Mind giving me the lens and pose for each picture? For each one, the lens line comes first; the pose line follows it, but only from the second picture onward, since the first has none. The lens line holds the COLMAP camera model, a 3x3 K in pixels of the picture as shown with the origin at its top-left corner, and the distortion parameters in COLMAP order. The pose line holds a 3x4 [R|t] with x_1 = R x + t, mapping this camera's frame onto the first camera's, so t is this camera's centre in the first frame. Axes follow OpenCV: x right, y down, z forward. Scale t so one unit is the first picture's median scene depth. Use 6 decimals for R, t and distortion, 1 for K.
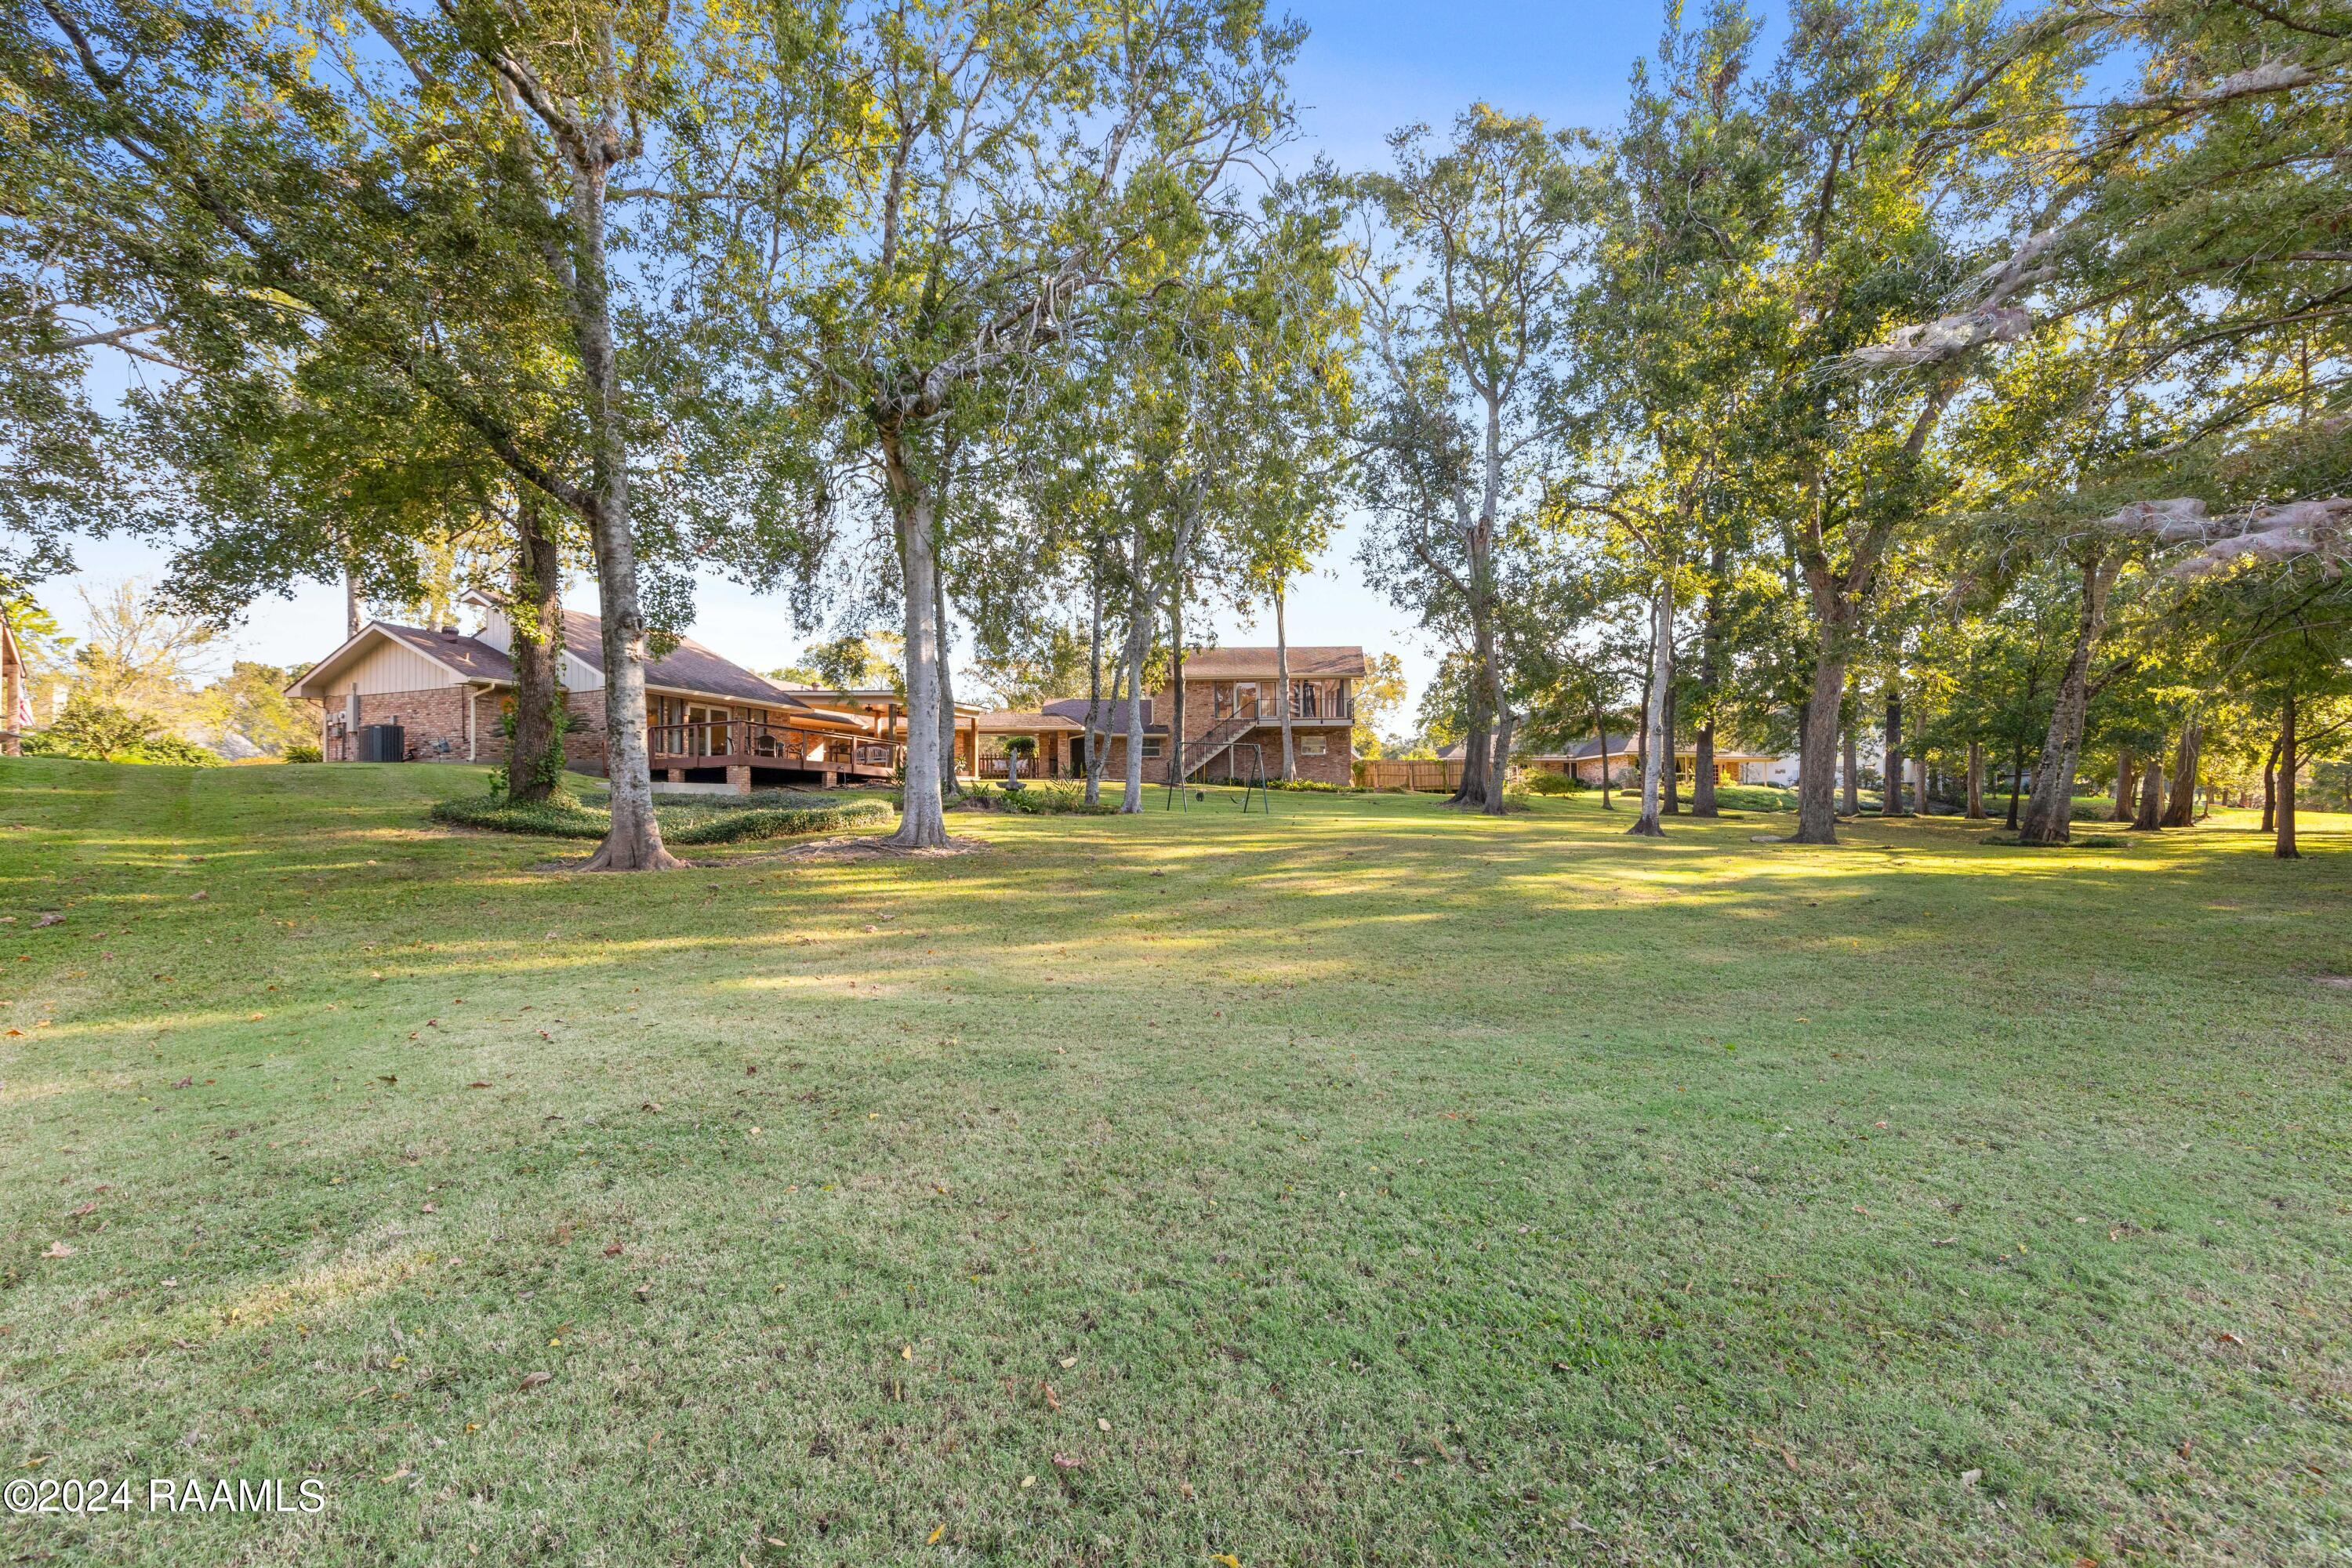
lens RADIAL K [[898.1, 0, 1177.1], [0, 898.1, 788.6], [0, 0, 1]] dist [0.003036, -0.000036]
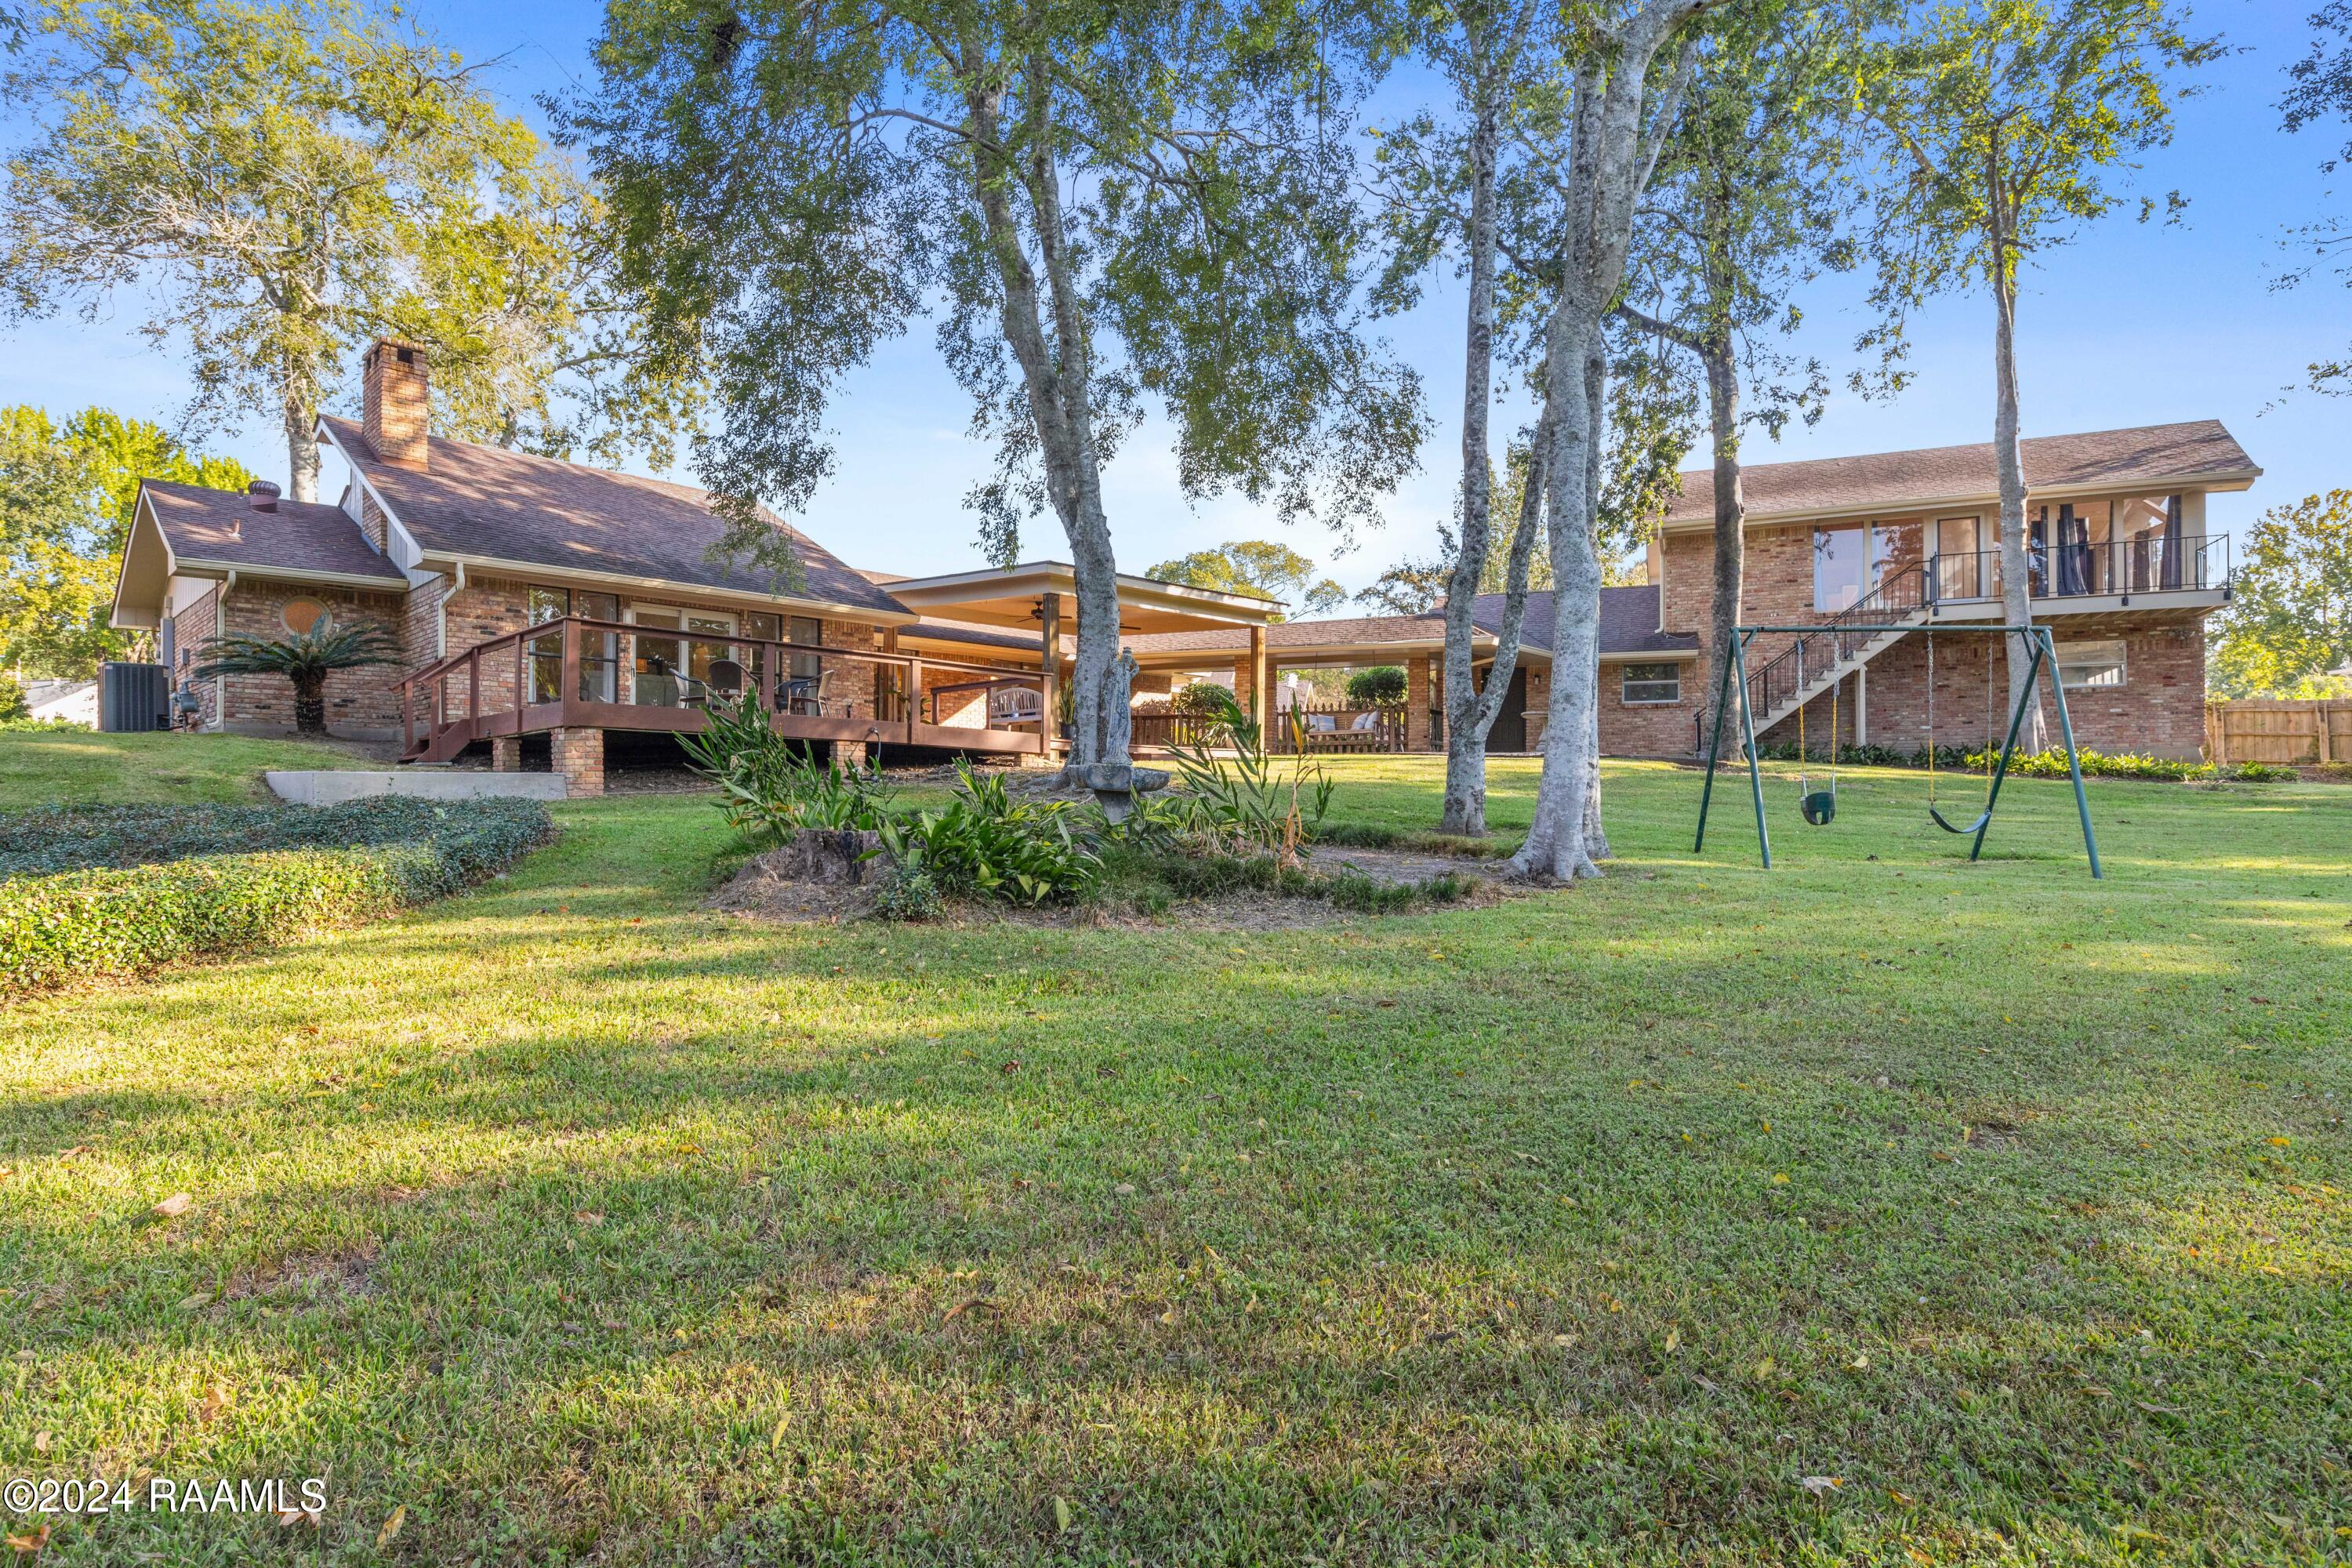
lens RADIAL K [[1250.7, 0, 1176.0], [0, 1250.7, 784.0], [0, 0, 1]] dist [0.001901, 0.000569]
pose [[0.917398, -0.001273, -0.397970, -0.001945], [0.006020, 0.999925, 0.010678, -0.002189], [0.397926, -0.012192, 0.917336, 0.325088]]
